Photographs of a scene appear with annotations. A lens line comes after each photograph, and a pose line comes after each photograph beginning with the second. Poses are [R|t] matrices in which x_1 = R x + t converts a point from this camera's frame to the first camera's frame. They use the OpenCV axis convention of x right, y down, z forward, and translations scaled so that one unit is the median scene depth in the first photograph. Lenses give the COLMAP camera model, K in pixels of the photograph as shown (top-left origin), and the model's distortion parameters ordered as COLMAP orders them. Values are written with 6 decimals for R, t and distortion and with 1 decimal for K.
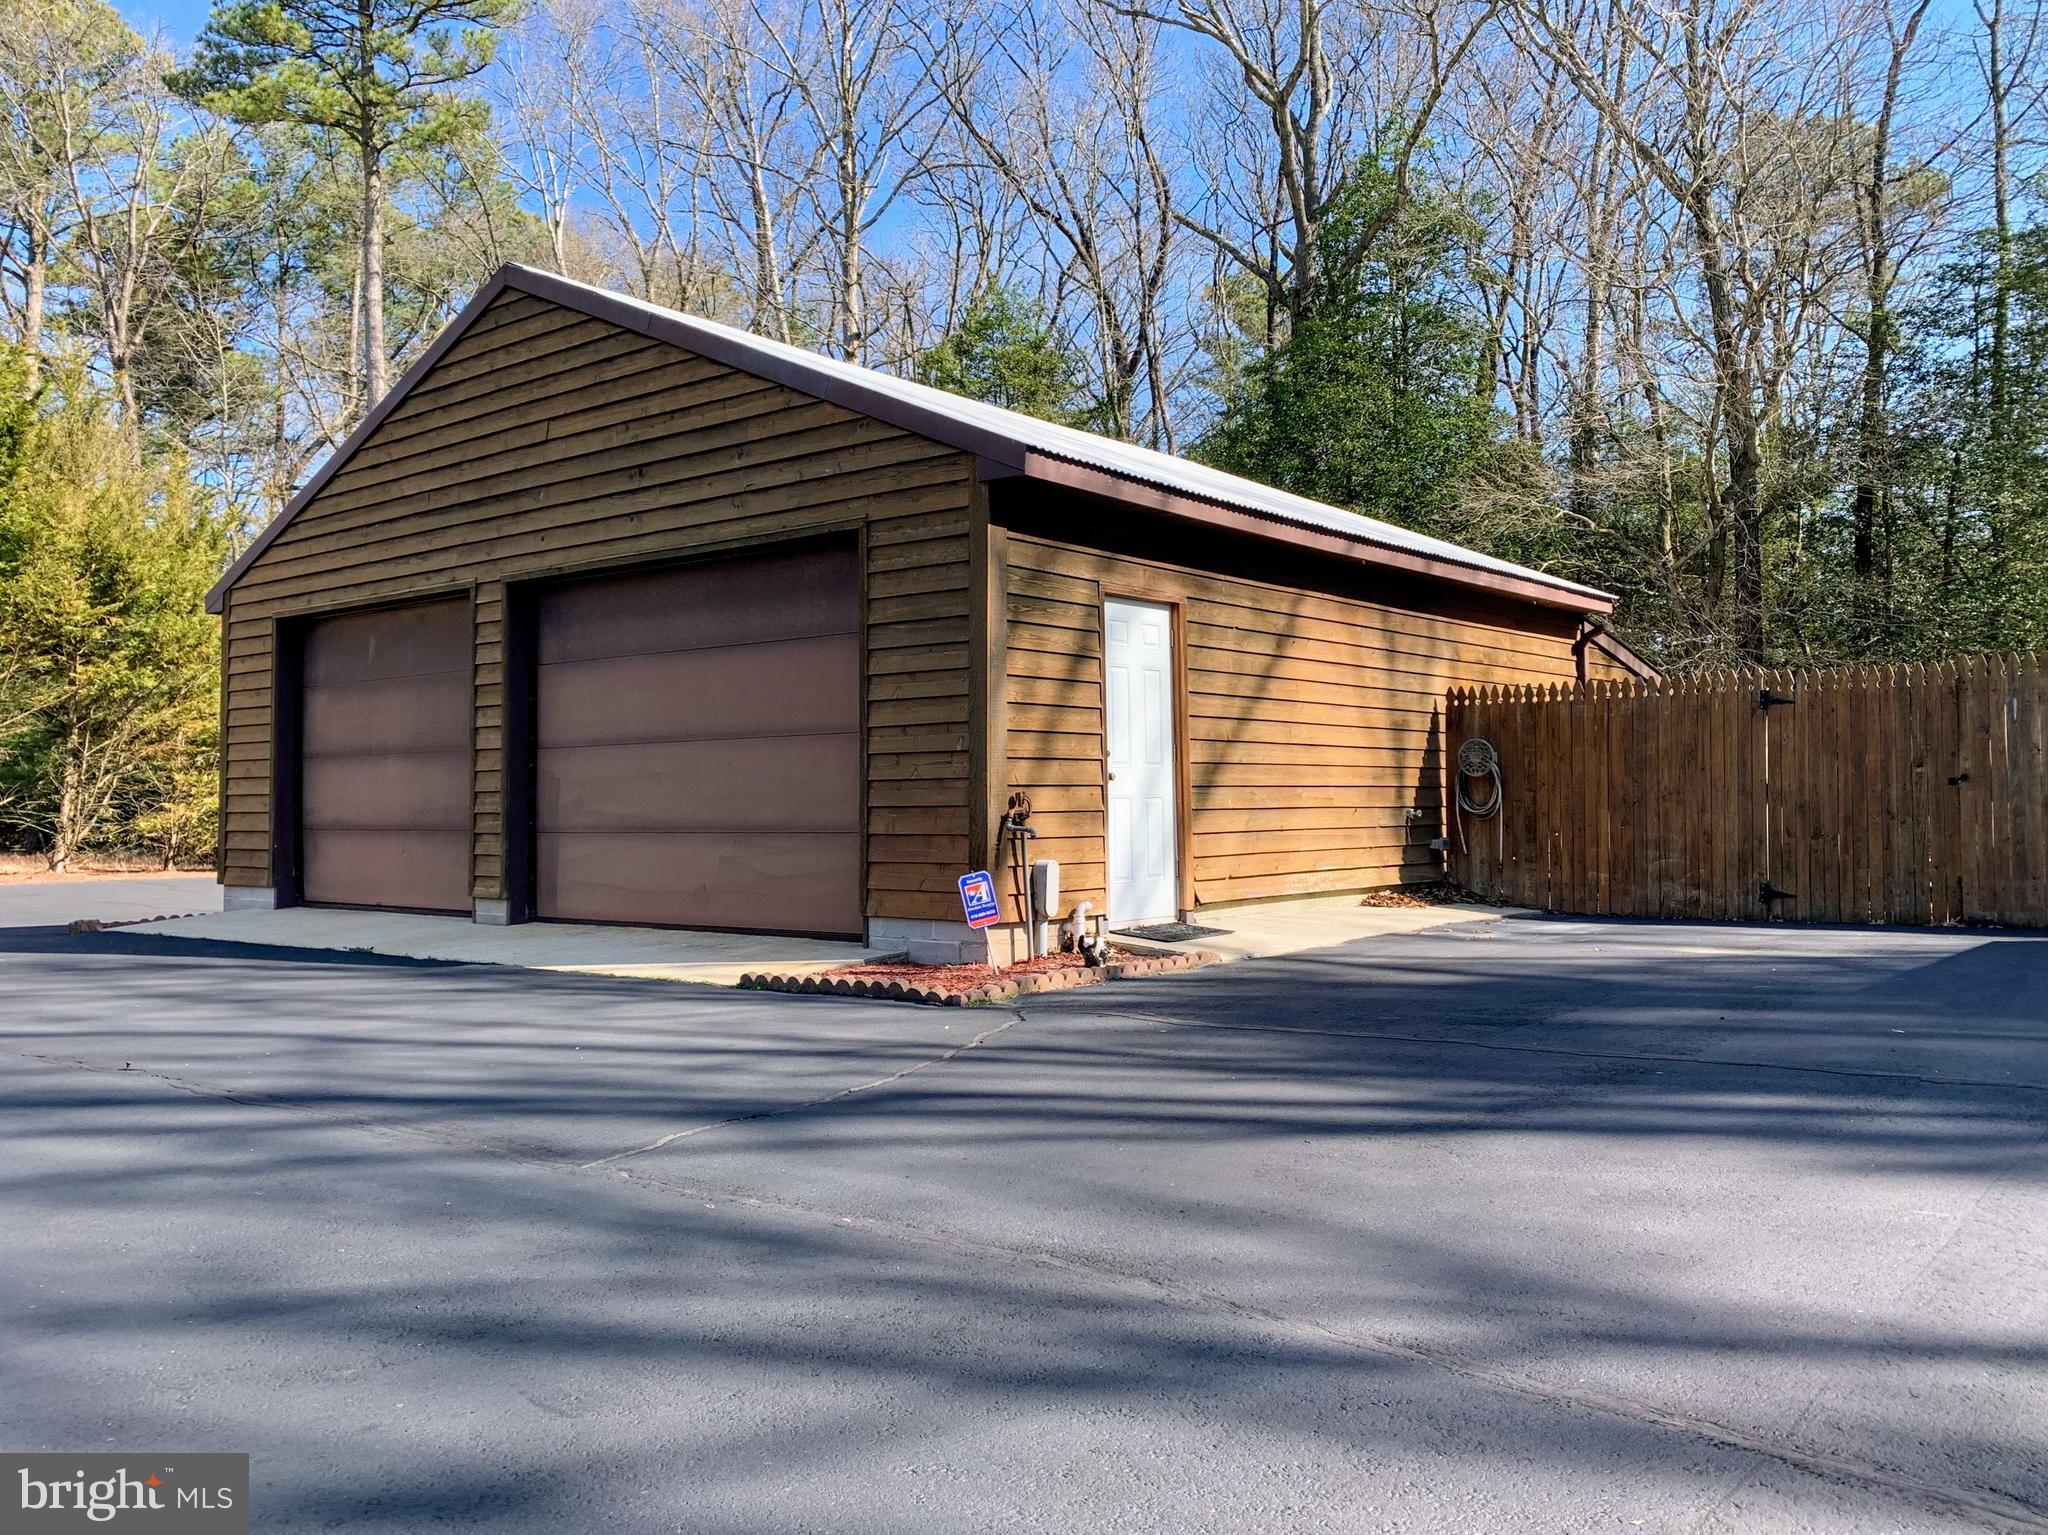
lens RADIAL K [[1674.6, 0, 1024.0], [0, 1674.6, 767.5], [0, 0, 1]] dist [0.050404, -0.003314]
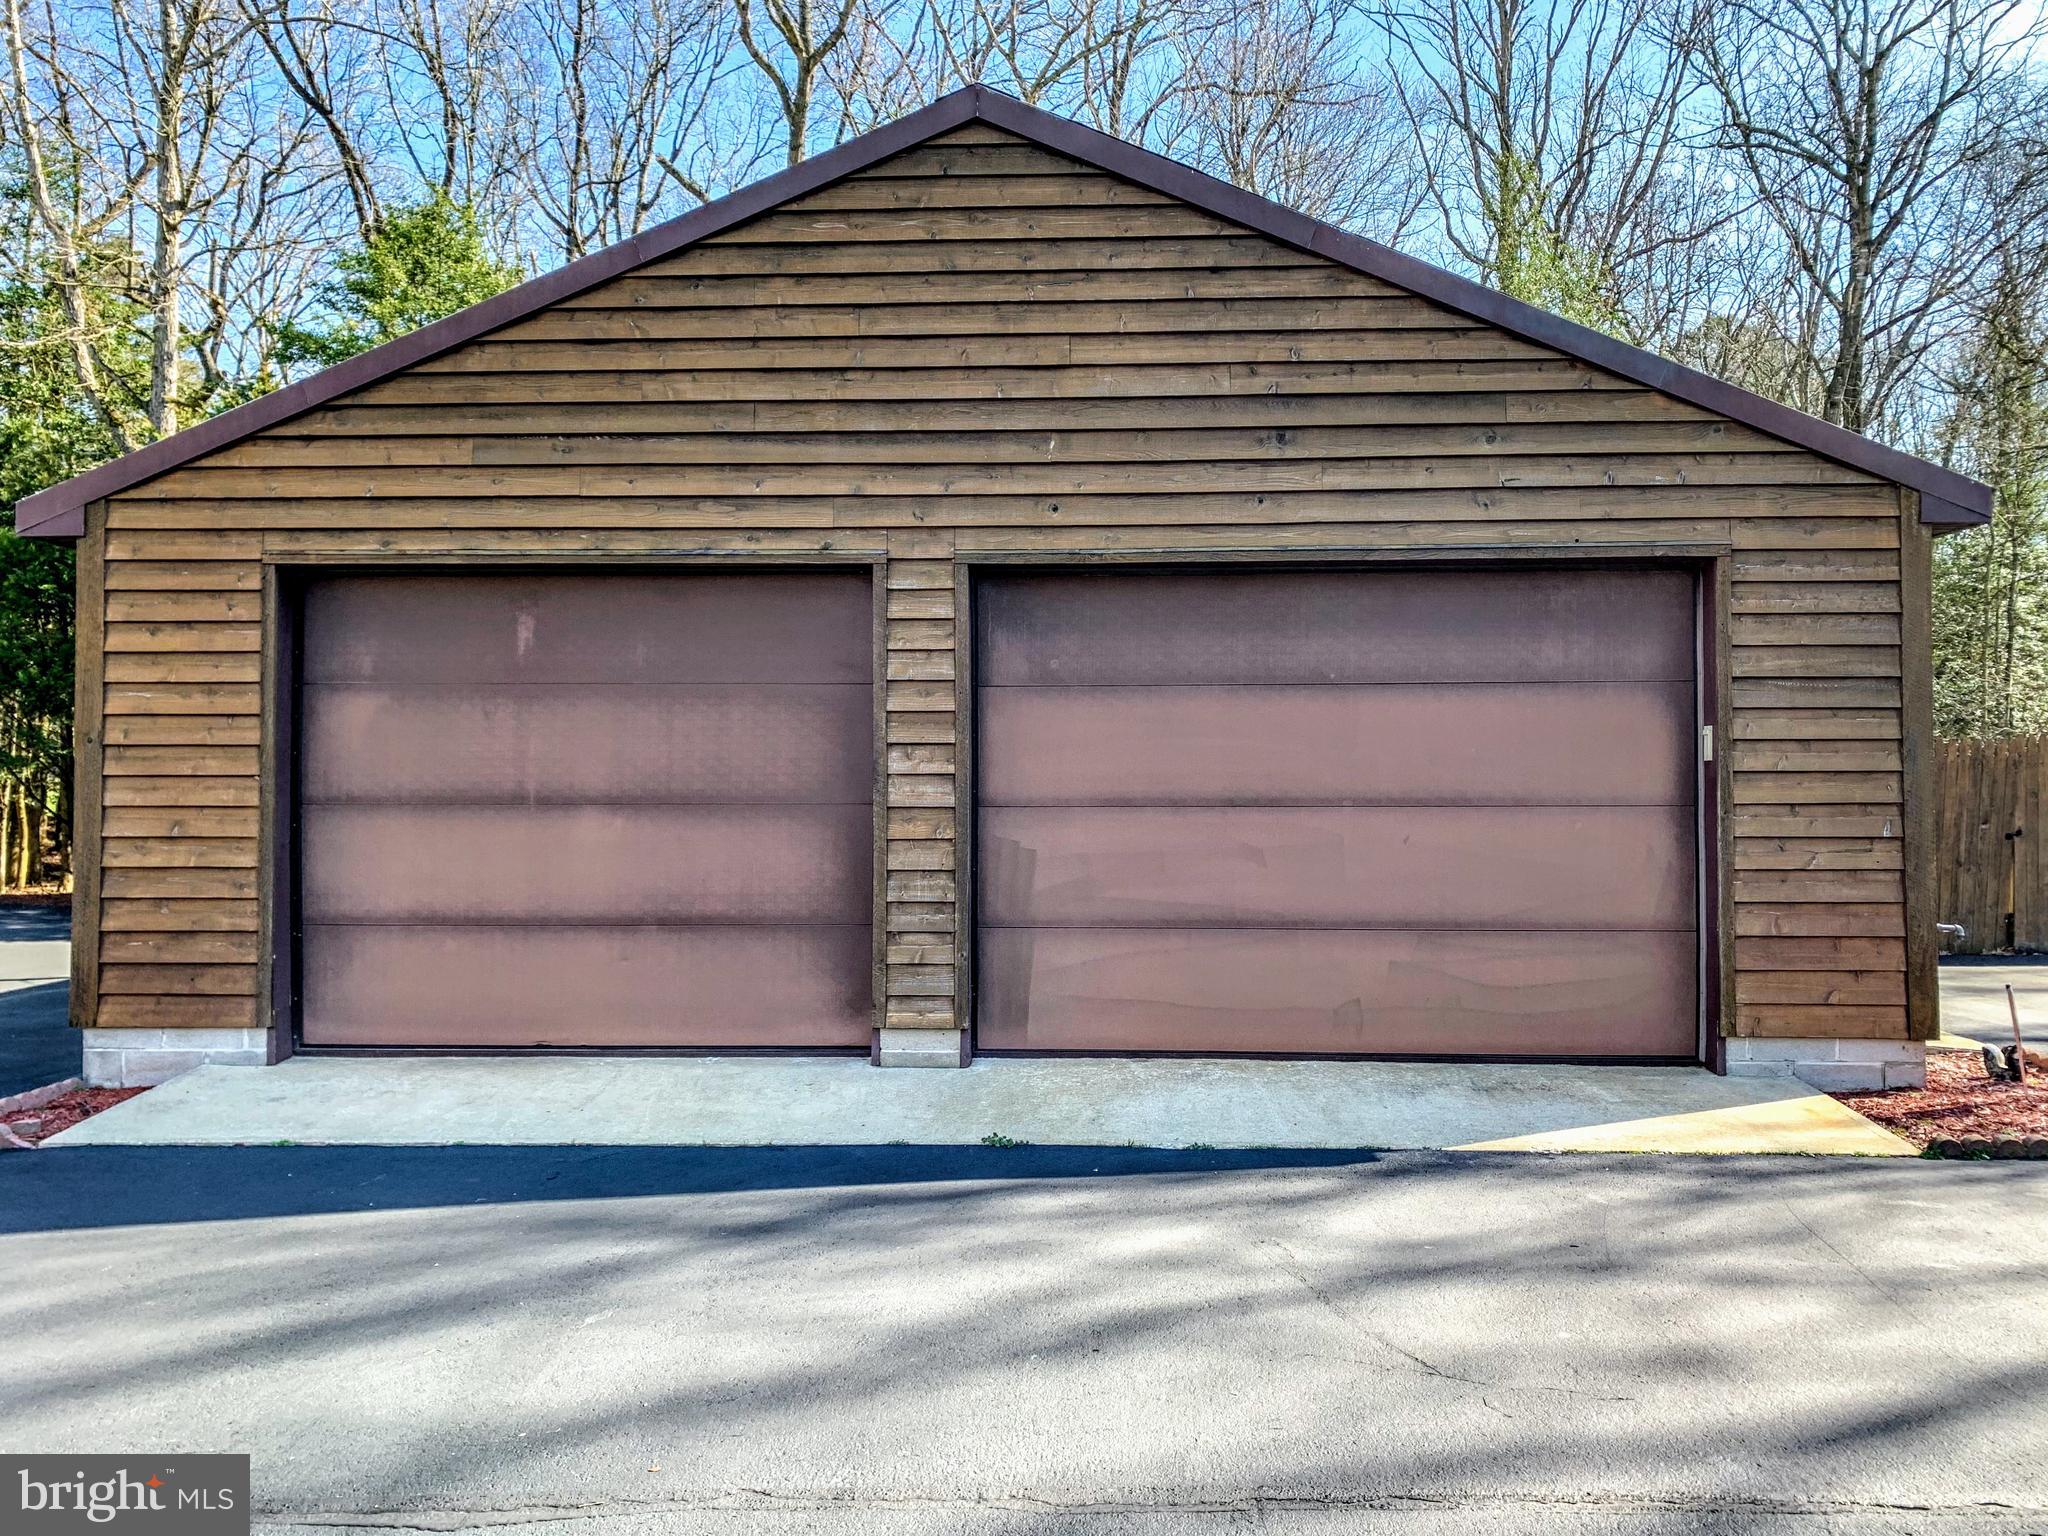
lens RADIAL K [[1588.1, 0, 1024.0], [0, 1588.1, 768.0], [0, 0, 1]] dist [0.057846, -0.001002]
pose [[0.793177, 0.011972, 0.608873, -0.712498], [-0.019785, 0.999786, 0.006115, -0.033511], [-0.608669, -0.016897, 0.793244, 0.503586]]
